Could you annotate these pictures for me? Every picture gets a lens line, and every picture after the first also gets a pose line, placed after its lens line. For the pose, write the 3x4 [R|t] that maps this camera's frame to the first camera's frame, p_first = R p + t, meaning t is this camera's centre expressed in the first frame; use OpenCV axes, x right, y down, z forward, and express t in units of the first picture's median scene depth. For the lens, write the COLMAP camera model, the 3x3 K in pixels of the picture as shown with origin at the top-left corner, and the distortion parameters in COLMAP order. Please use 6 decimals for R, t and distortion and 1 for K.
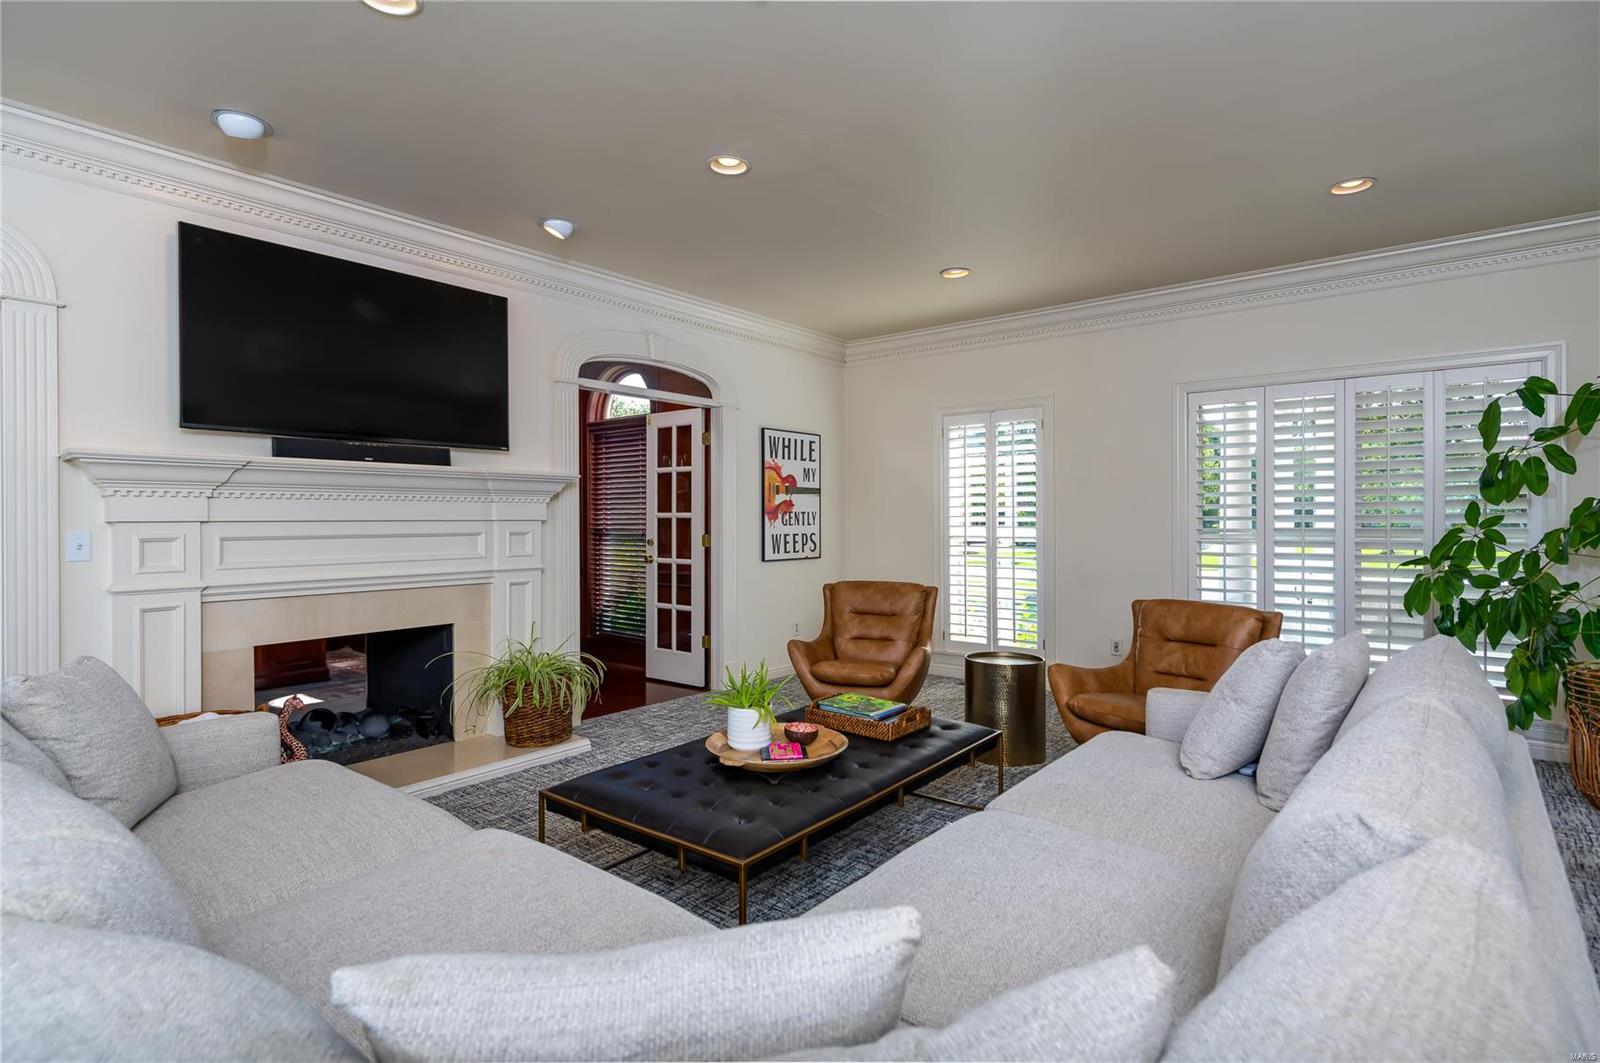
lens RADIAL K [[800.3, 0, 802.4], [0, 800.3, 520.8], [0, 0, 1]] dist [0.004281, -0.000597]
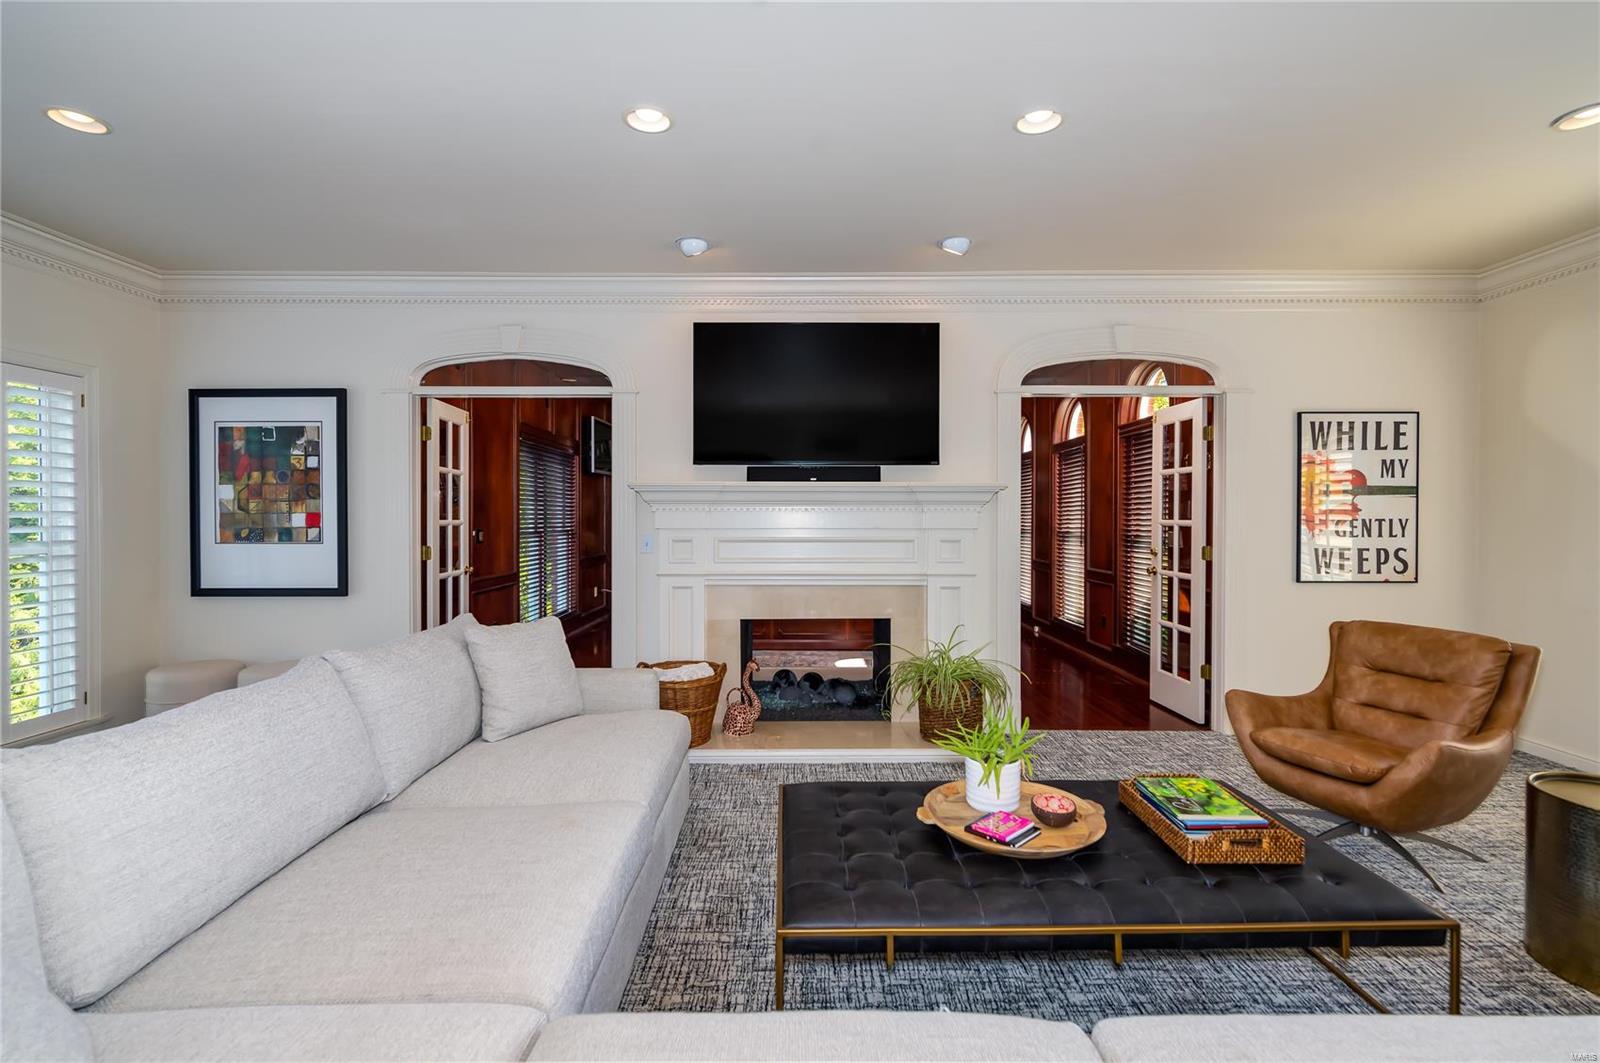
lens RADIAL K [[715.1, 0, 797.5], [0, 715.1, 522.3], [0, 0, 1]] dist [0.003050, 0.001317]
pose [[0.629190, 0.008539, -0.777205, 0.217876], [-0.004159, 0.999962, 0.007620, -0.013206], [0.777240, -0.001562, 0.629202, 0.202533]]
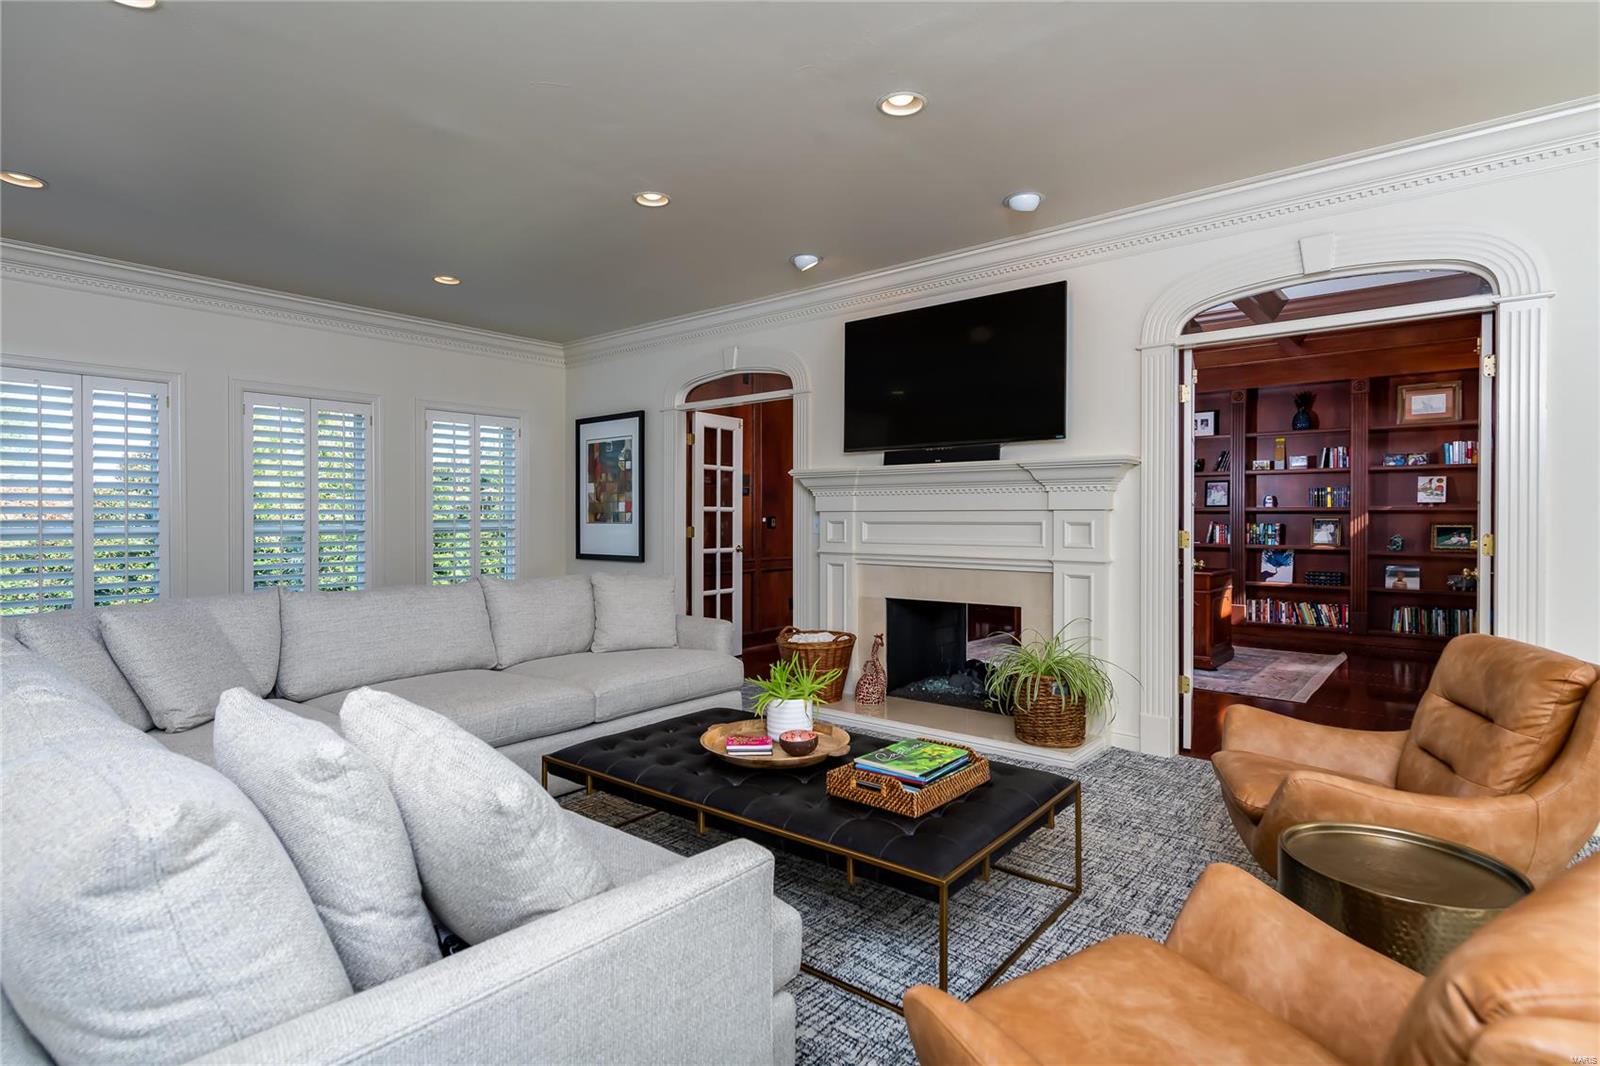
lens RADIAL K [[800.3, 0, 794.8], [0, 800.3, 519.4], [0, 0, 1]] dist [0.004281, -0.000597]
pose [[-0.011176, 0.002931, -0.999933, 0.502400], [-0.004234, 0.999987, 0.002979, 0.007954], [0.999929, 0.004267, -0.011163, 0.566668]]
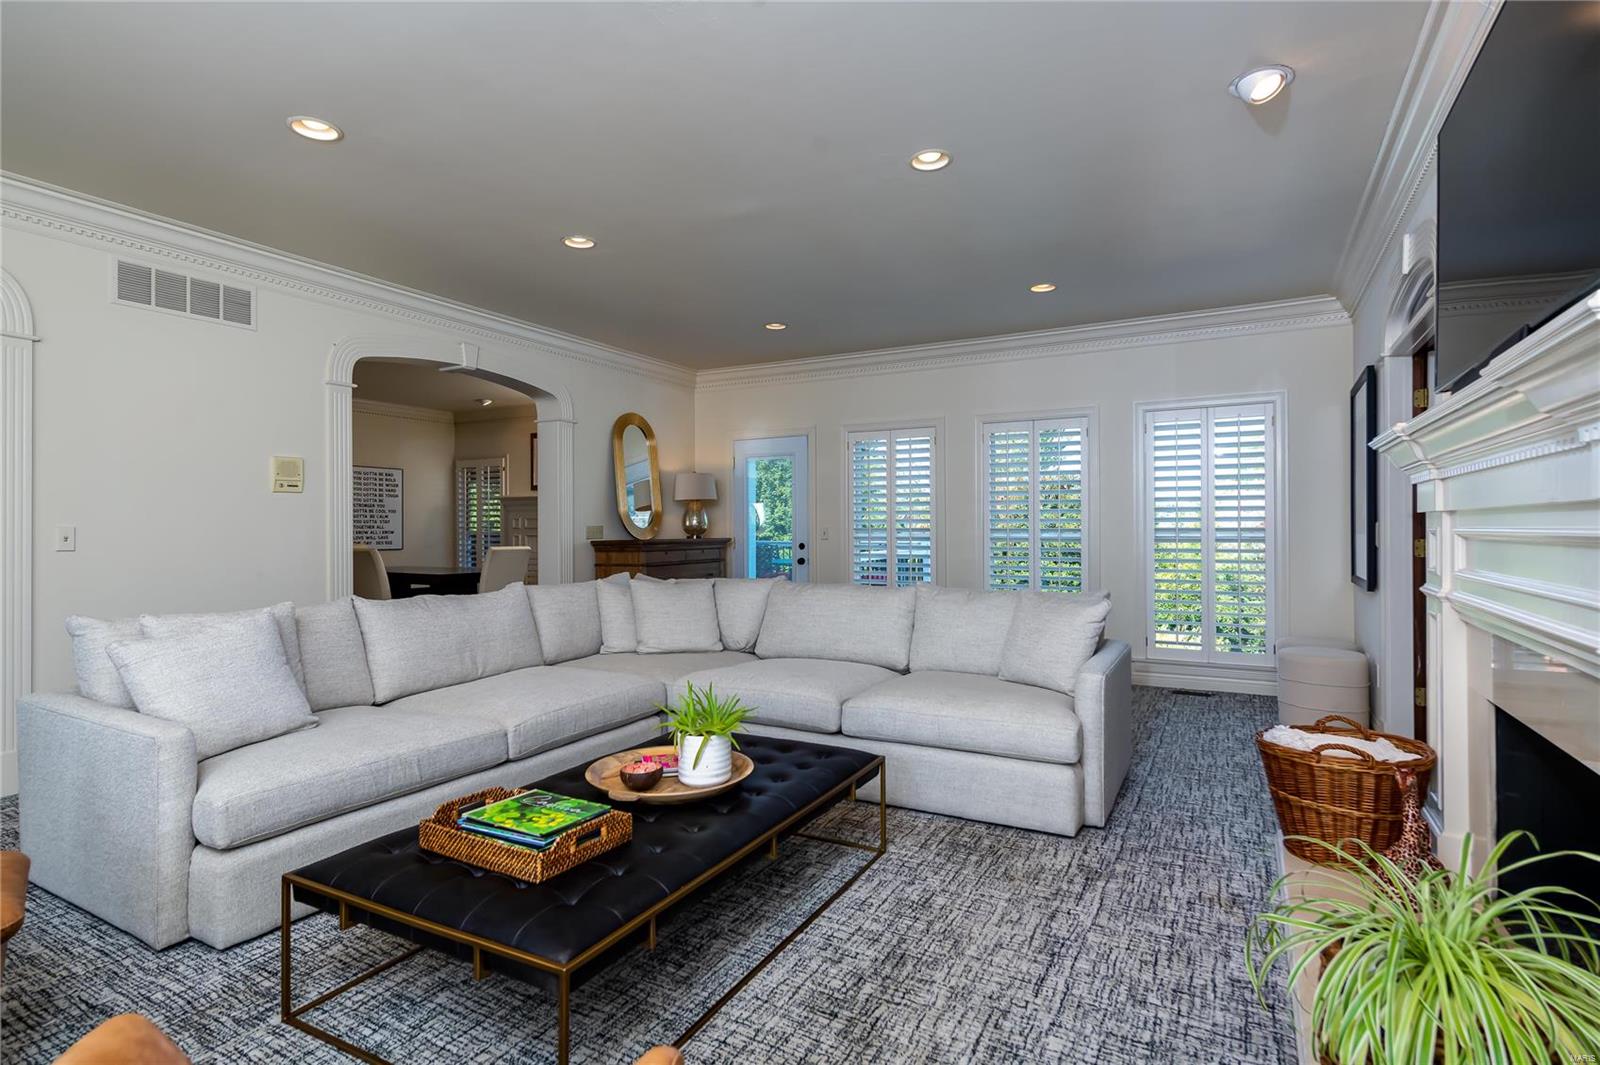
lens RADIAL K [[800.3, 0, 811.1], [0, 800.3, 527.1], [0, 0, 1]] dist [0.004281, -0.000597]
pose [[-0.983952, 0.000527, -0.178435, -0.013061], [-0.000236, 0.999991, 0.004253, 0.007046], [0.178435, 0.004227, -0.983943, 1.026025]]
